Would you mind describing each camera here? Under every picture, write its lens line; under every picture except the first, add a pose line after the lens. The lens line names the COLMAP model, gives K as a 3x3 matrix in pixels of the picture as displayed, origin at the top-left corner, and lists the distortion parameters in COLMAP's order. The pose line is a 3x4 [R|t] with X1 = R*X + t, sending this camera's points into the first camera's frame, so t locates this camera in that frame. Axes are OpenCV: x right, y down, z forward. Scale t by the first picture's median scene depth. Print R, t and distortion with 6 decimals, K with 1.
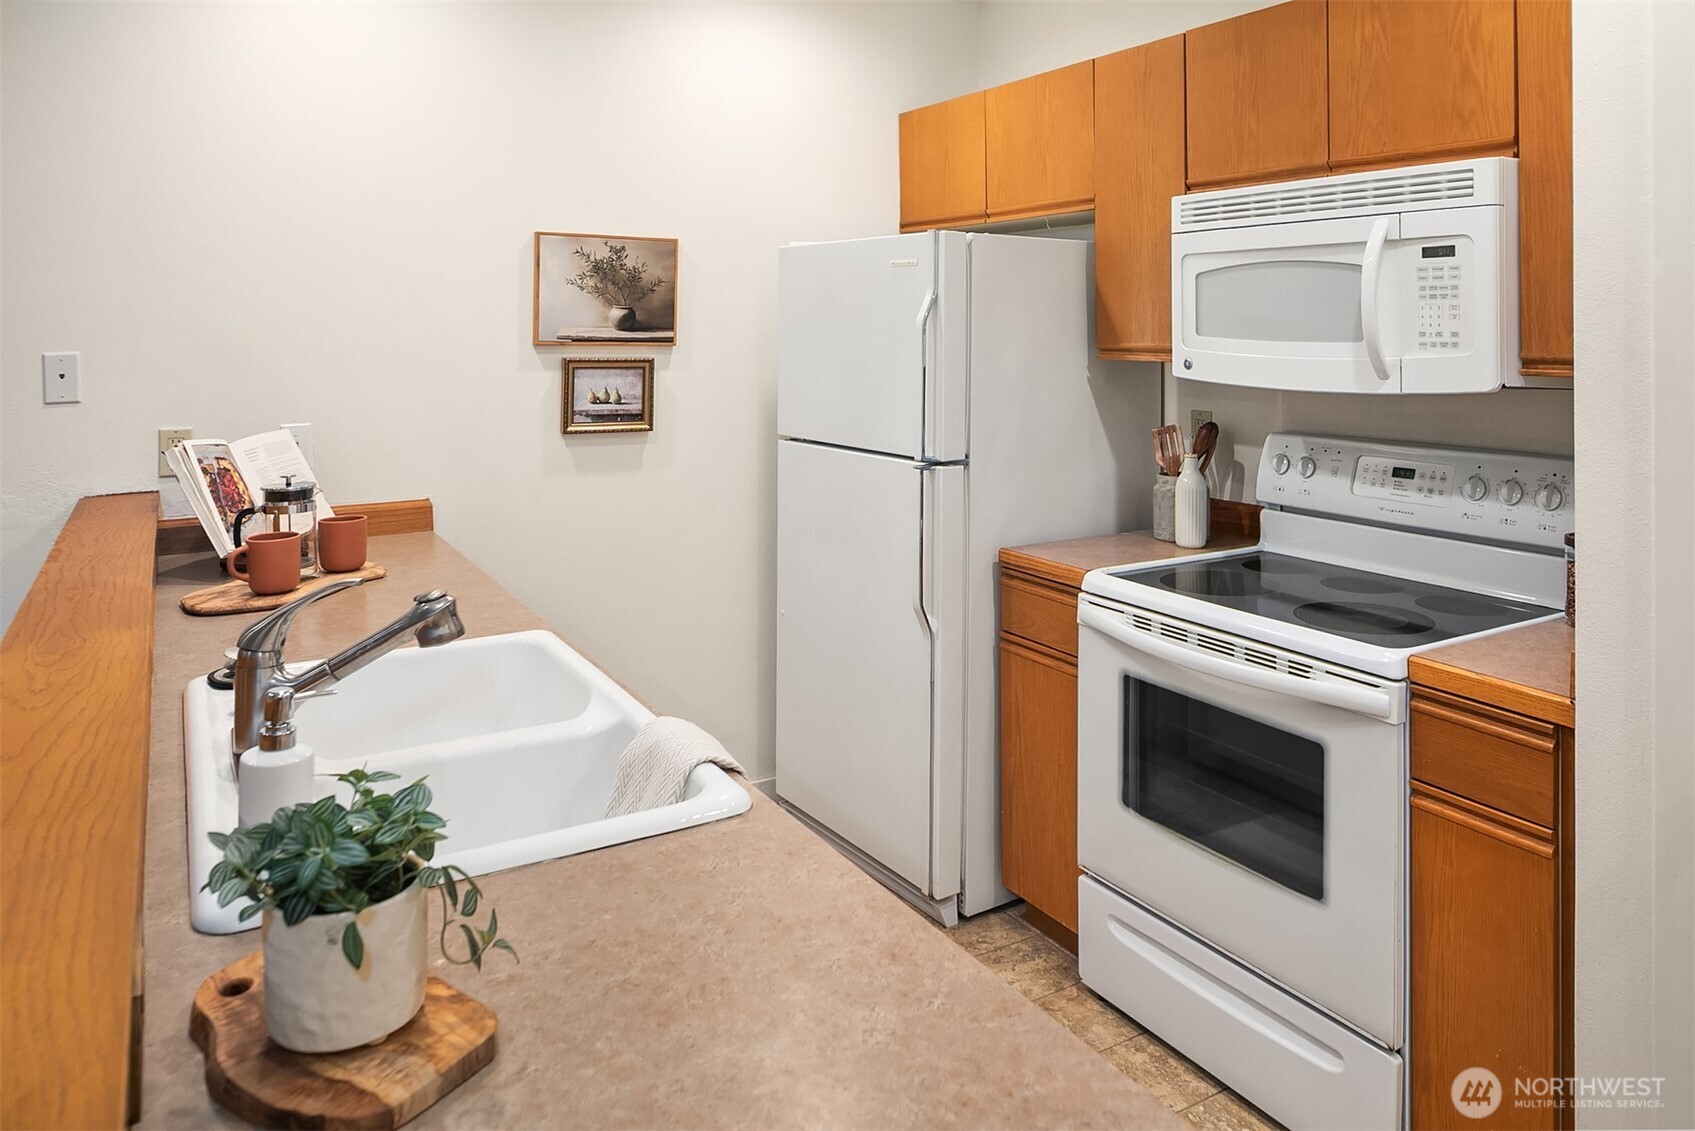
lens RADIAL K [[1168.5, 0, 848.0], [0, 1168.5, 319.3], [0, 0, 1]] dist [-0.006067, 0.001738]
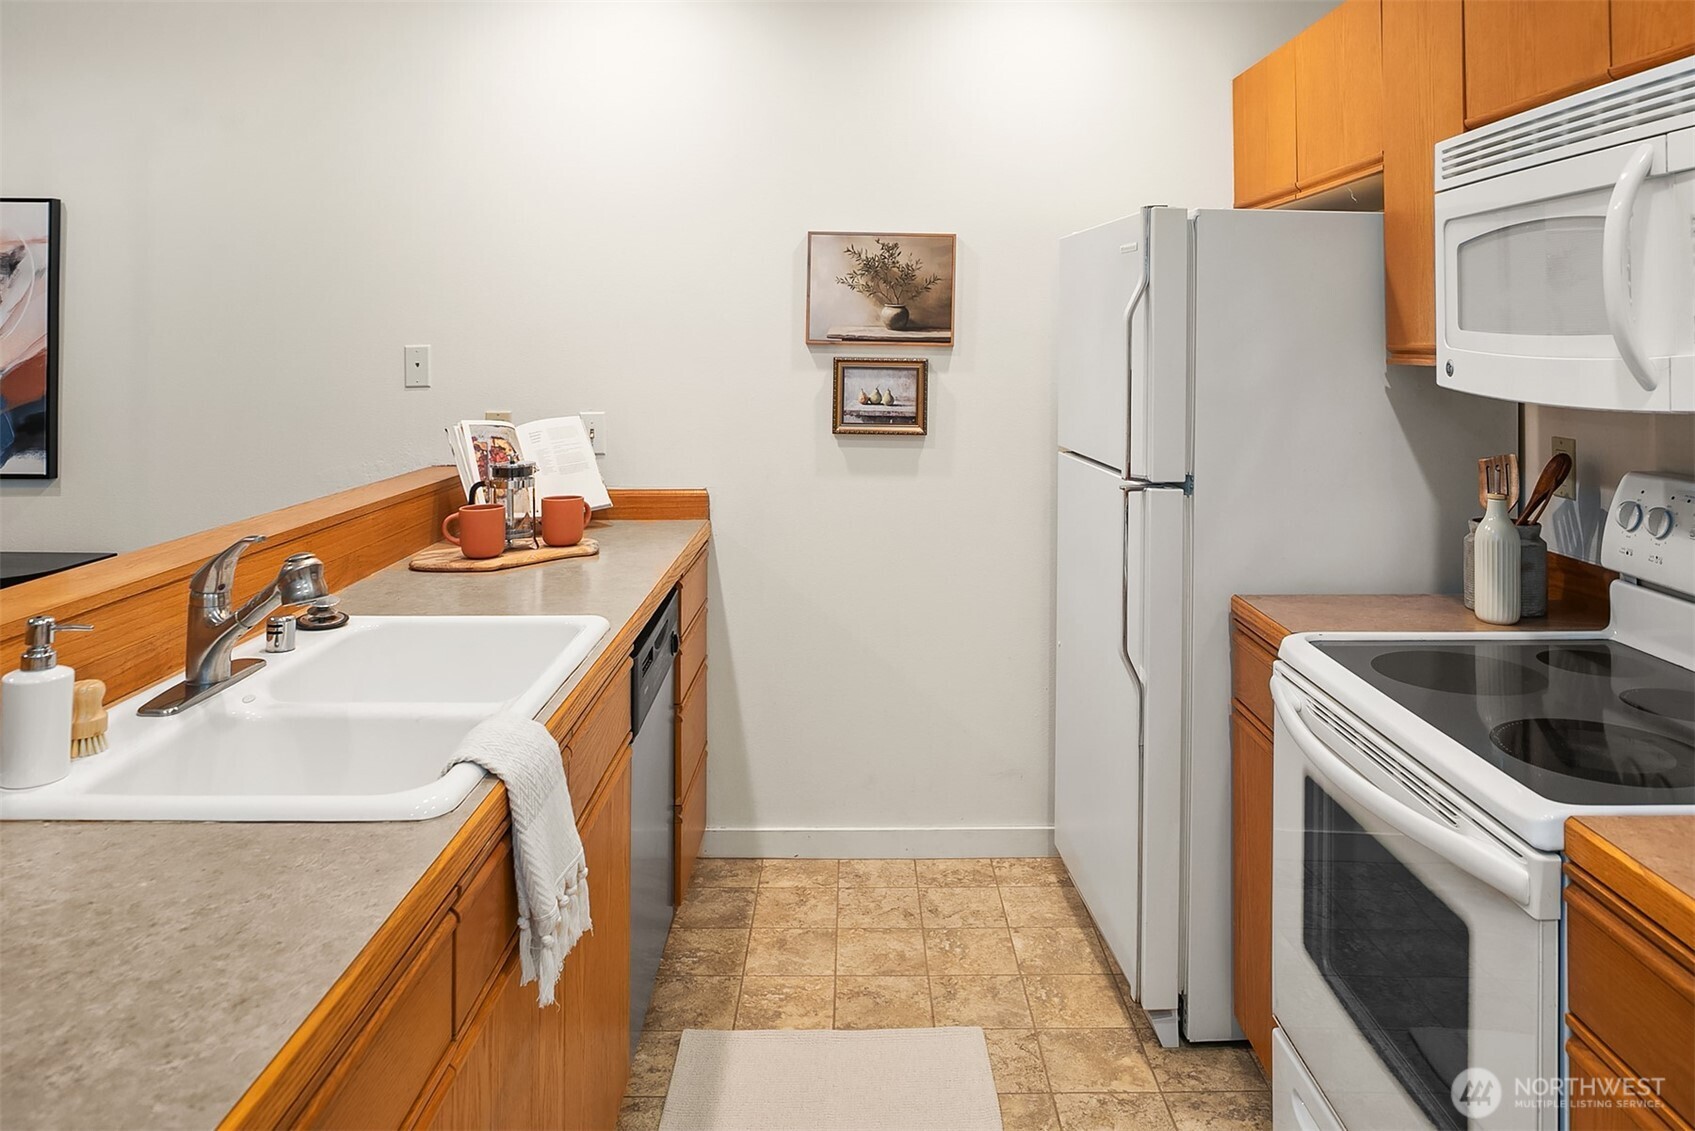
lens RADIAL K [[1168.5, 0, 848.0], [0, 1168.5, 319.3], [0, 0, 1]] dist [-0.006067, 0.001738]
pose [[0.866095, -0.005420, -0.499850, 0.264746], [-0.001747, 0.999902, -0.013868, 0.014504], [0.499876, 0.012884, 0.866001, 0.142332]]
